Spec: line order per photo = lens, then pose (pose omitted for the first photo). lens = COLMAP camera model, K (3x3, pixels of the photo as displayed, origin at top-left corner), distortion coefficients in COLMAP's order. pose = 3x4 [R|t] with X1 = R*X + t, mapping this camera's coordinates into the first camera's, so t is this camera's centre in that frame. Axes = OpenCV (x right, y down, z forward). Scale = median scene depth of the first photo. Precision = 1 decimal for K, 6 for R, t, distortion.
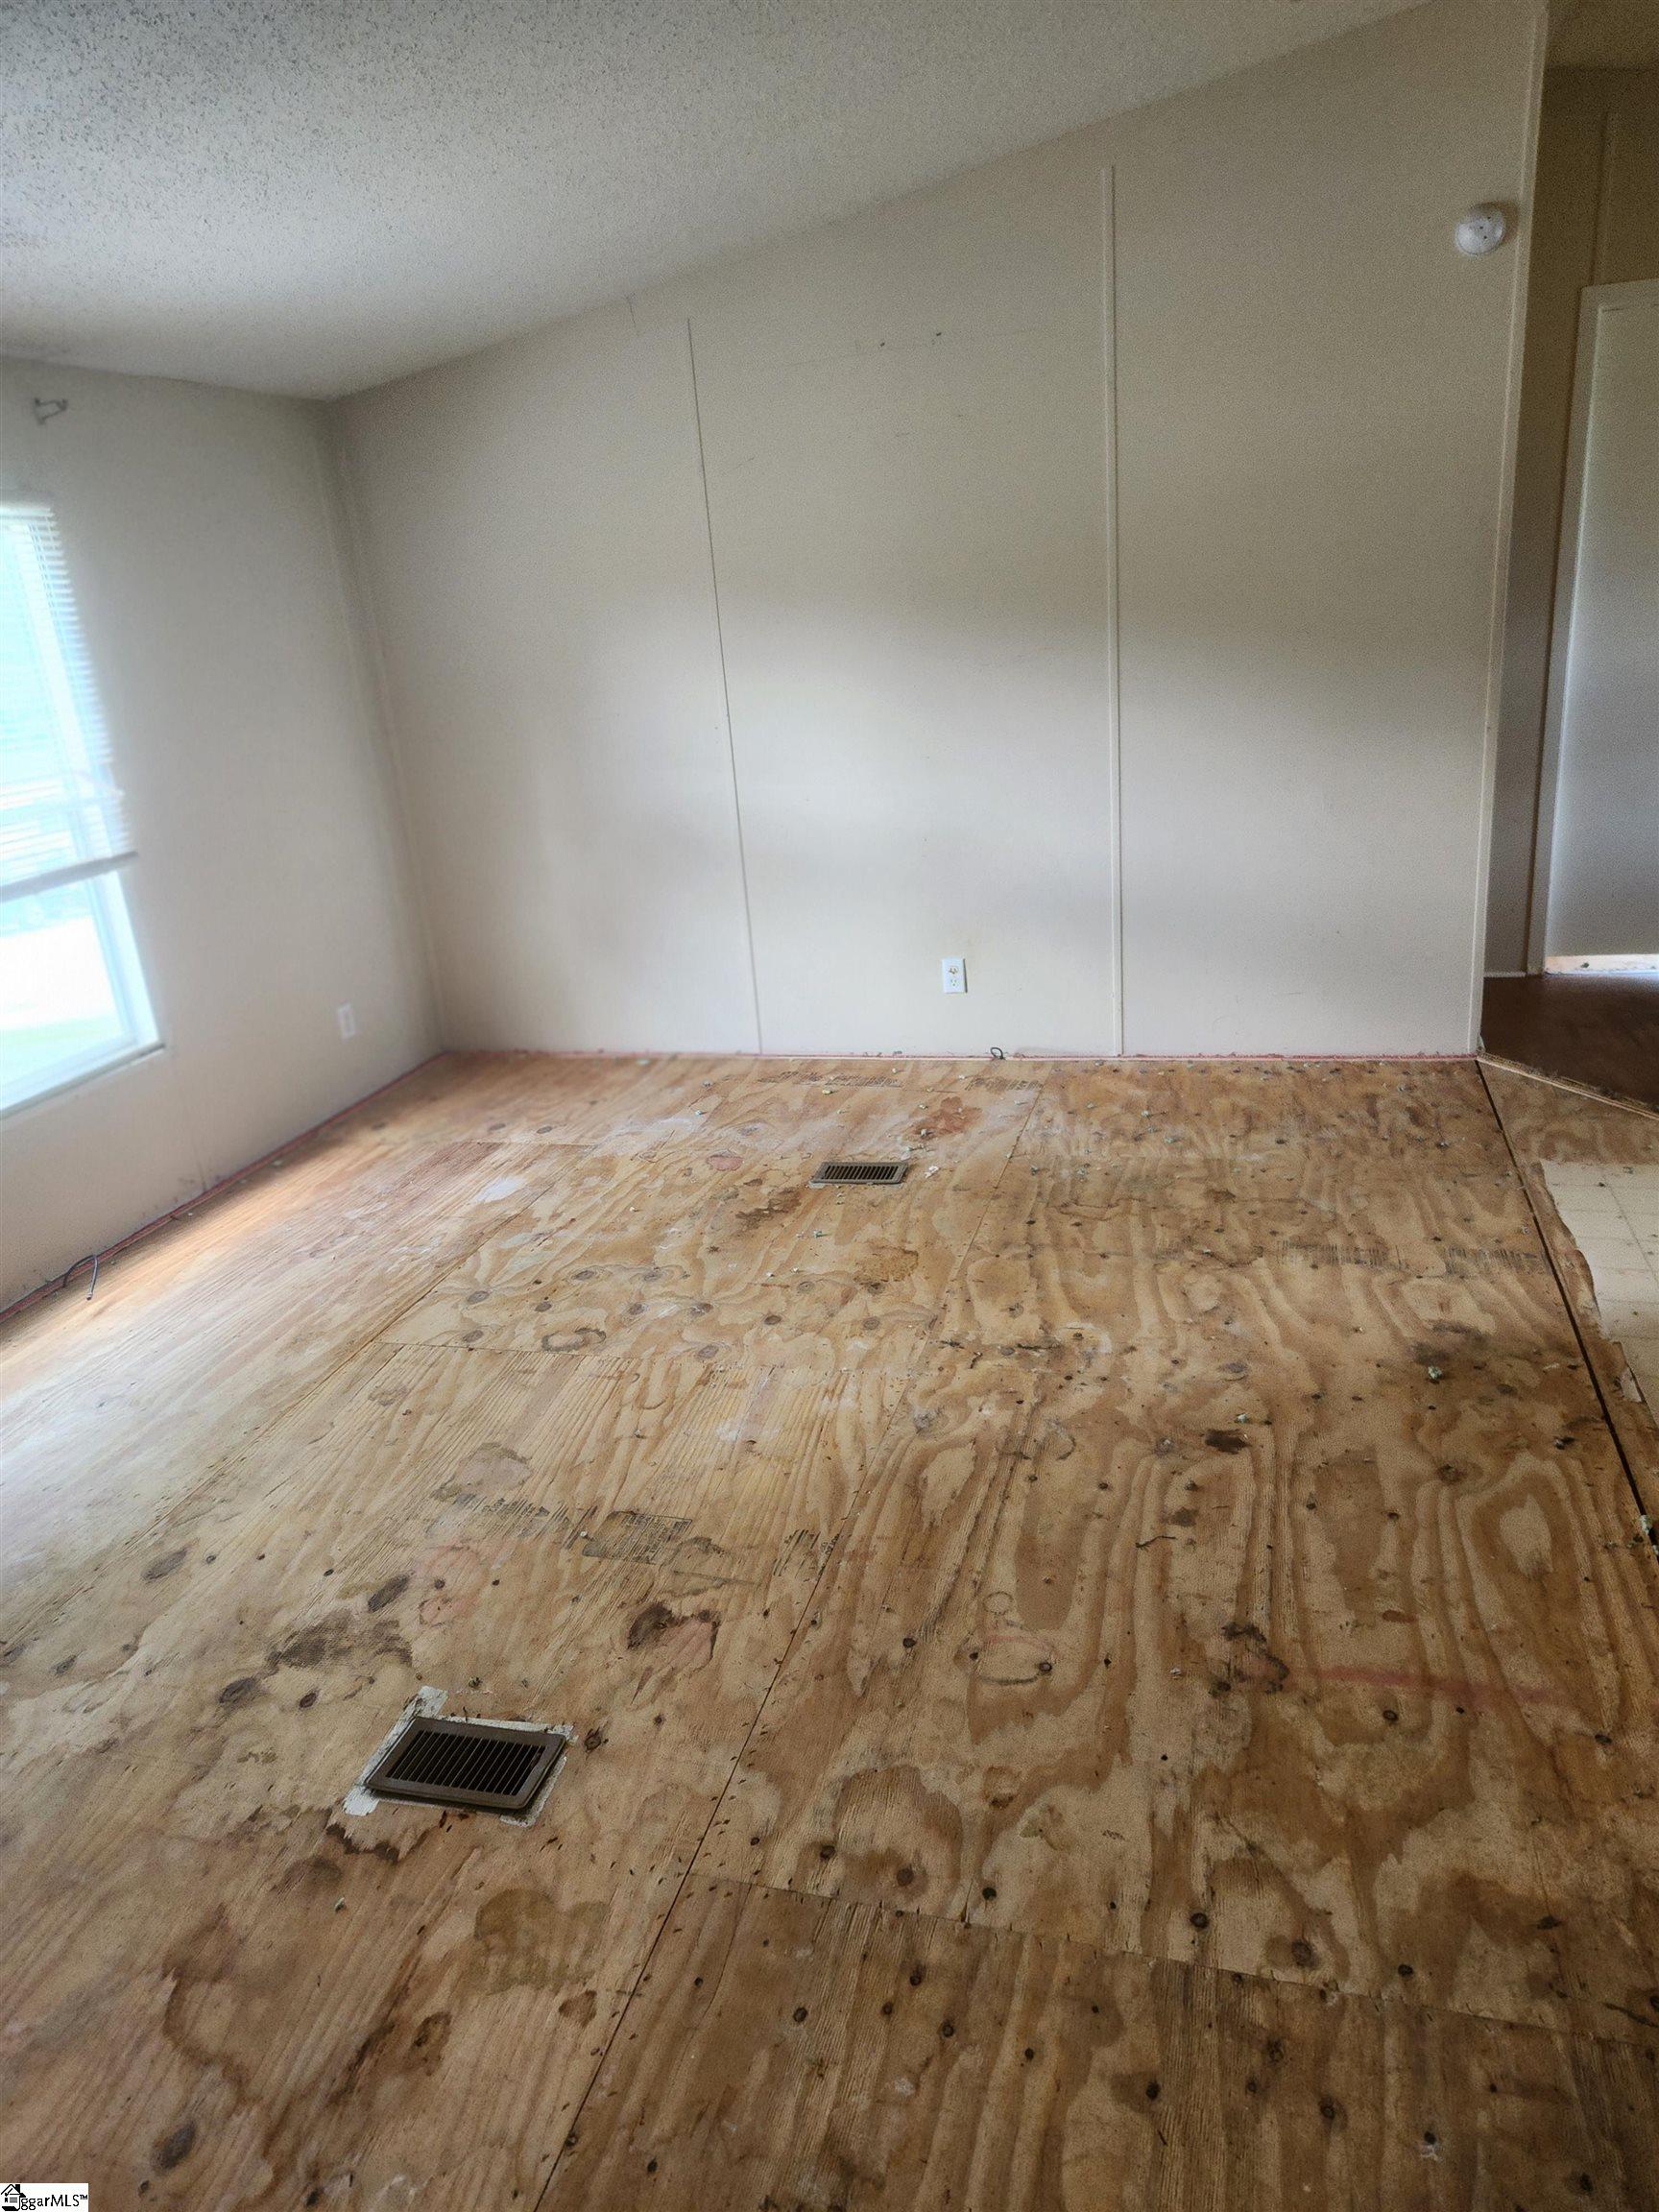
lens RADIAL K [[1537.0, 0, 795.2], [0, 1537.0, 1103.3], [0, 0, 1]] dist [0.053686, -0.057541]
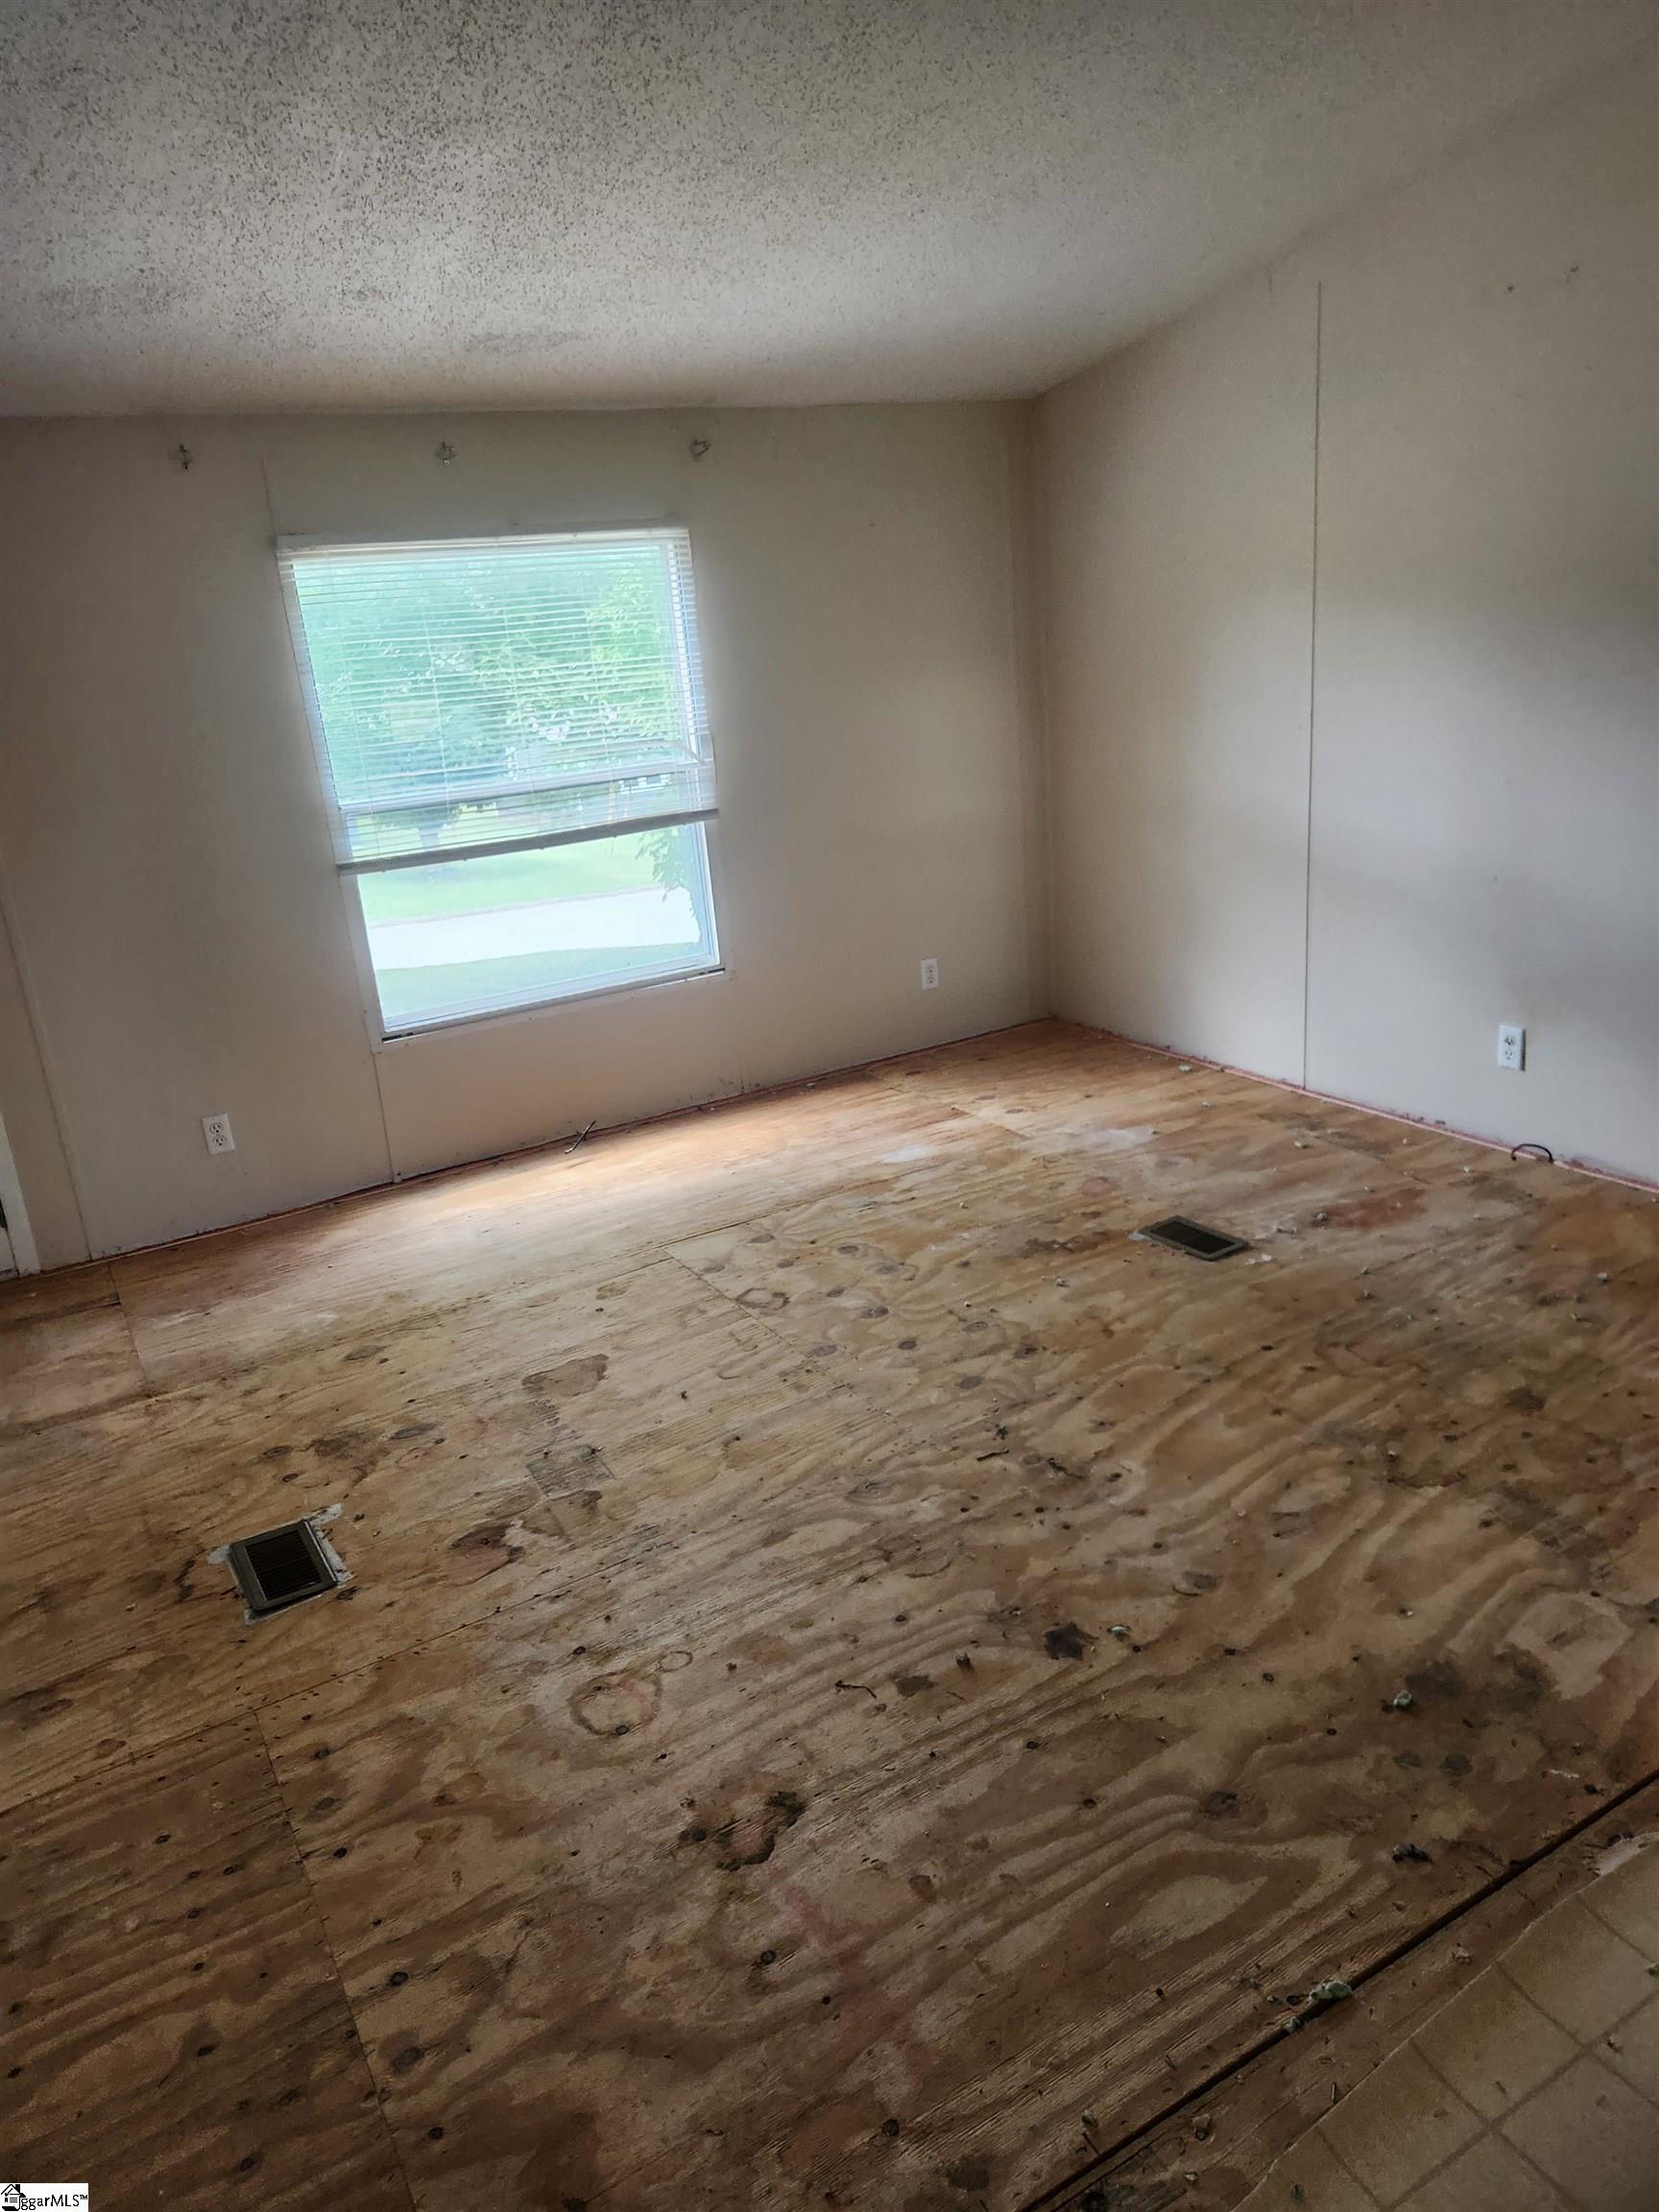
lens RADIAL K [[1492.2, 0, 818.1], [0, 1492.2, 1103.3], [0, 0, 1]] dist [0.073159, -0.069956]
pose [[0.722737, 0.236581, -0.649369, 0.548699], [-0.195583, 0.971191, 0.136147, -0.137613], [0.662871, 0.028607, 0.748187, 0.218894]]
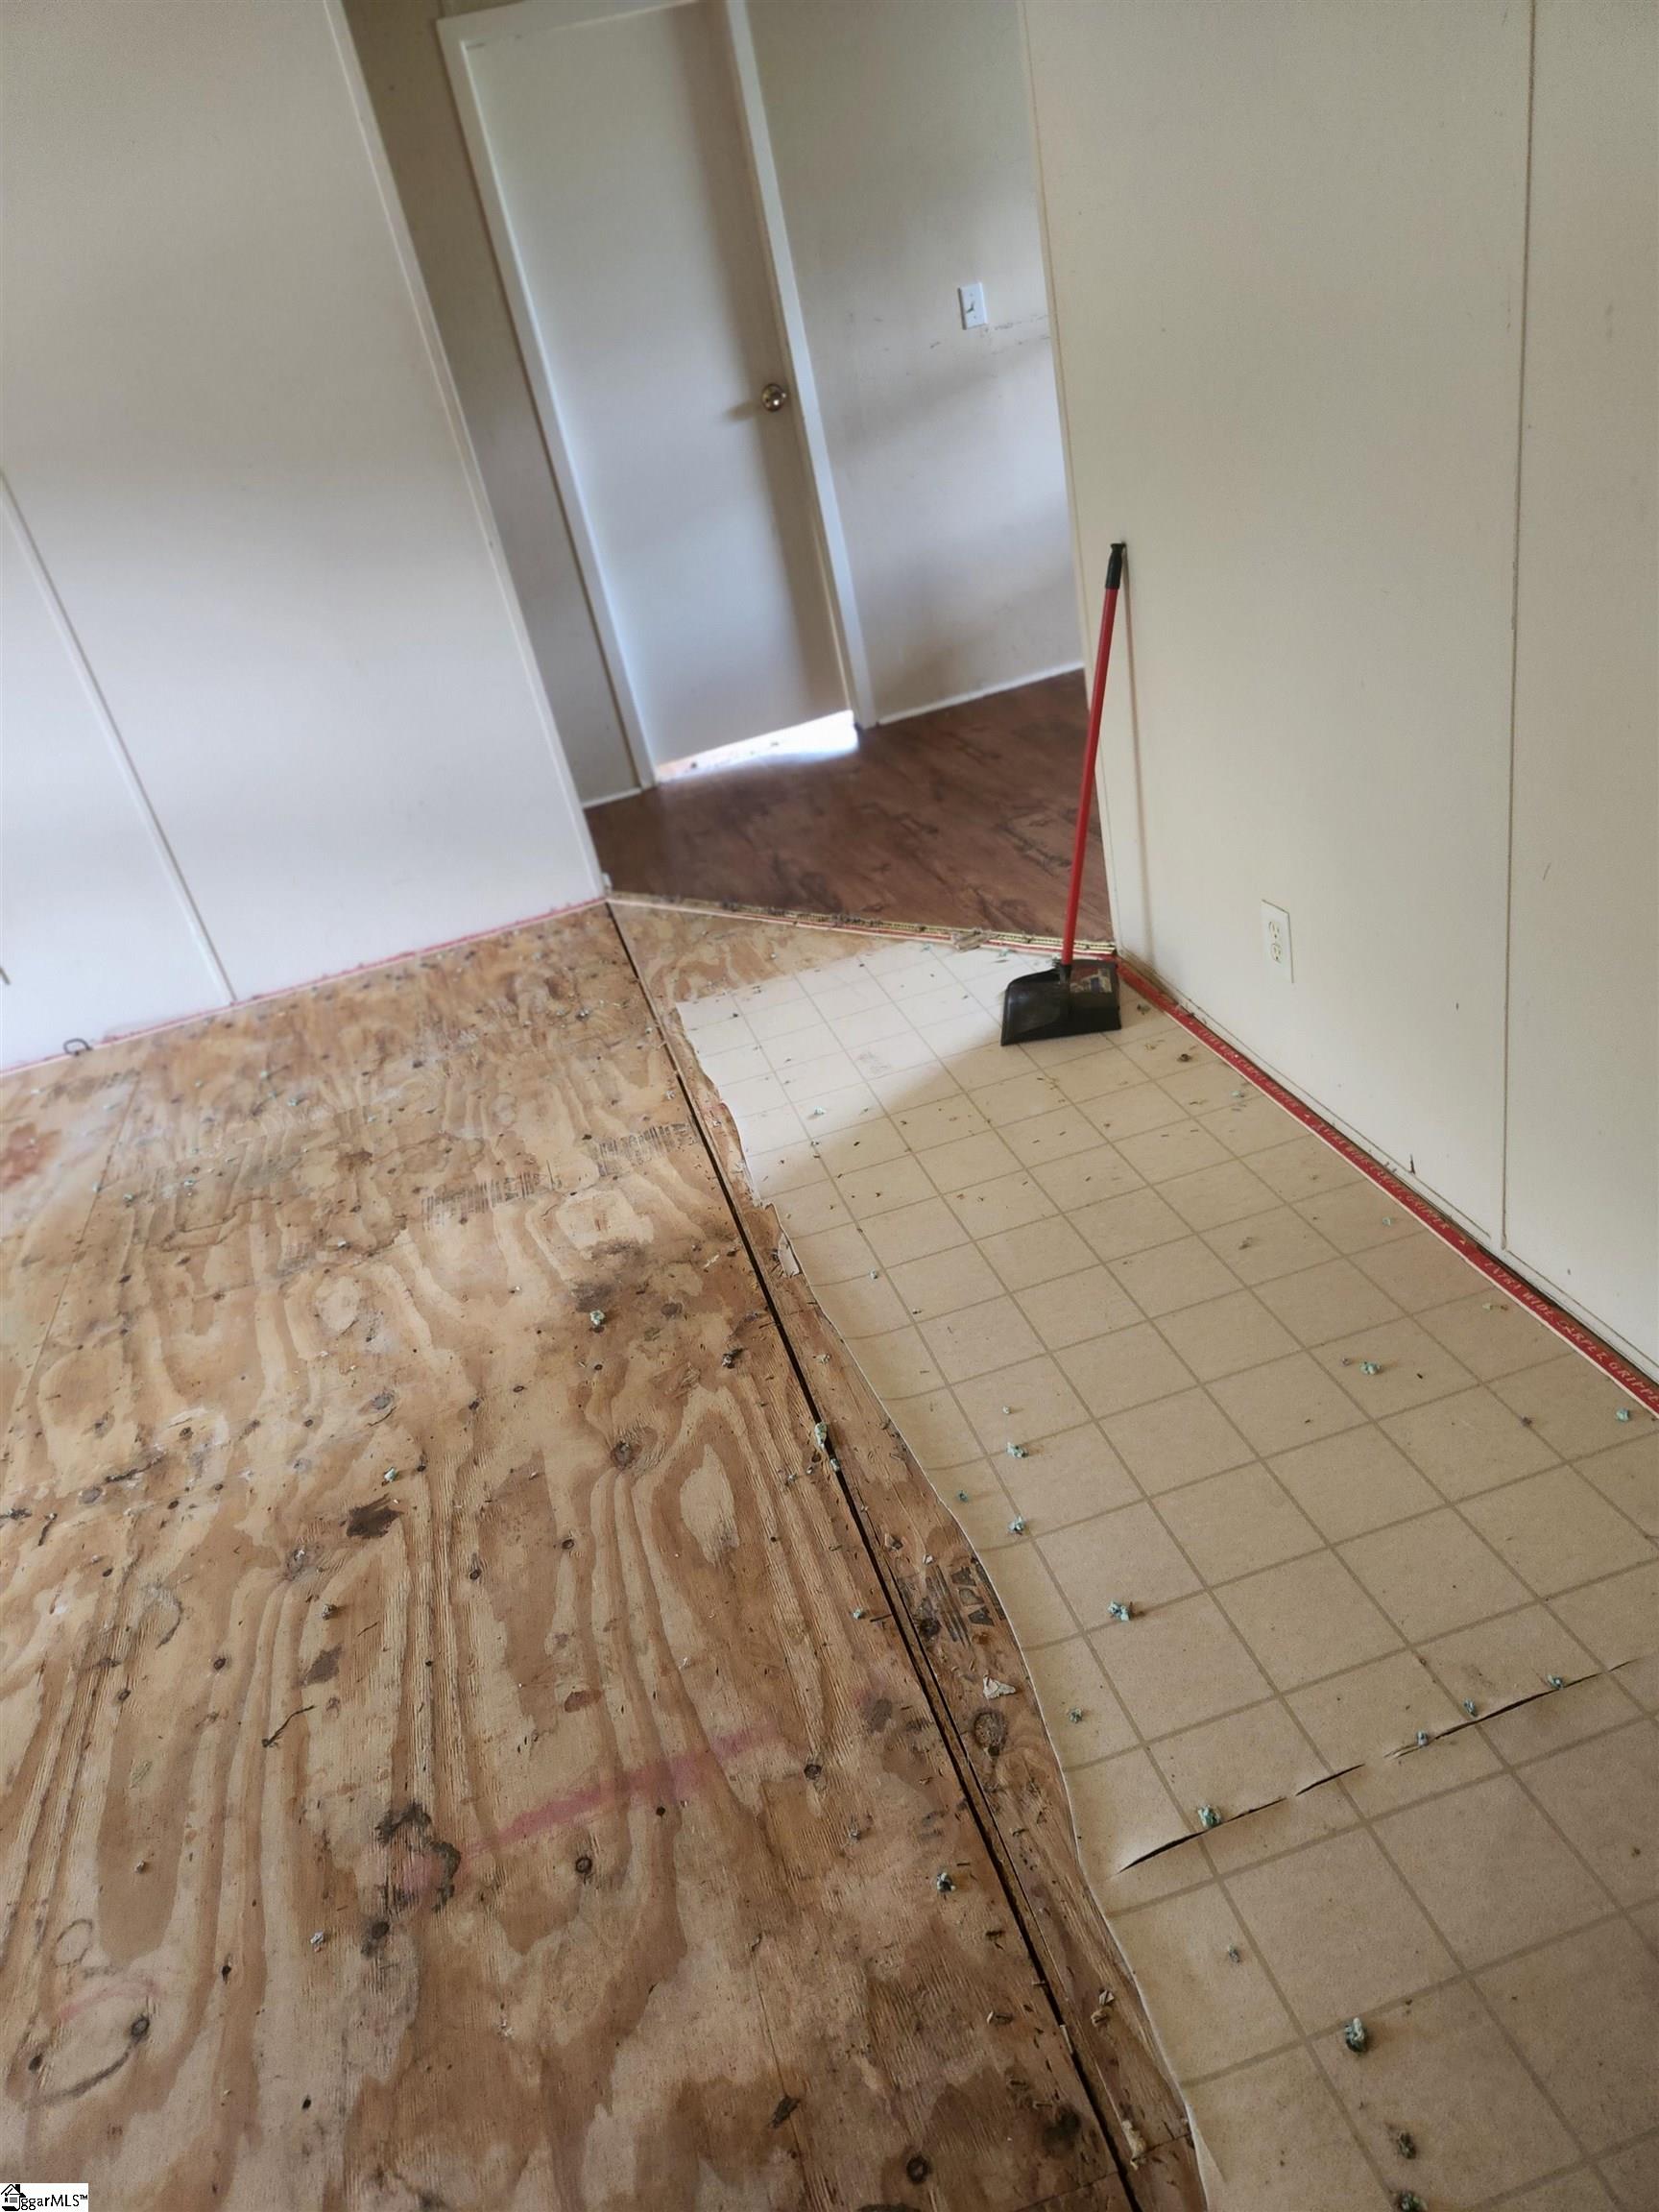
lens RADIAL K [[1492.2, 0, 818.1], [0, 1492.2, 1103.3], [0, 0, 1]] dist [0.073159, -0.069956]
pose [[0.850804, -0.331920, 0.407384, 0.191082], [0.285955, 0.942862, 0.171003, -0.043106], [-0.440866, -0.028996, 0.897104, 0.171658]]
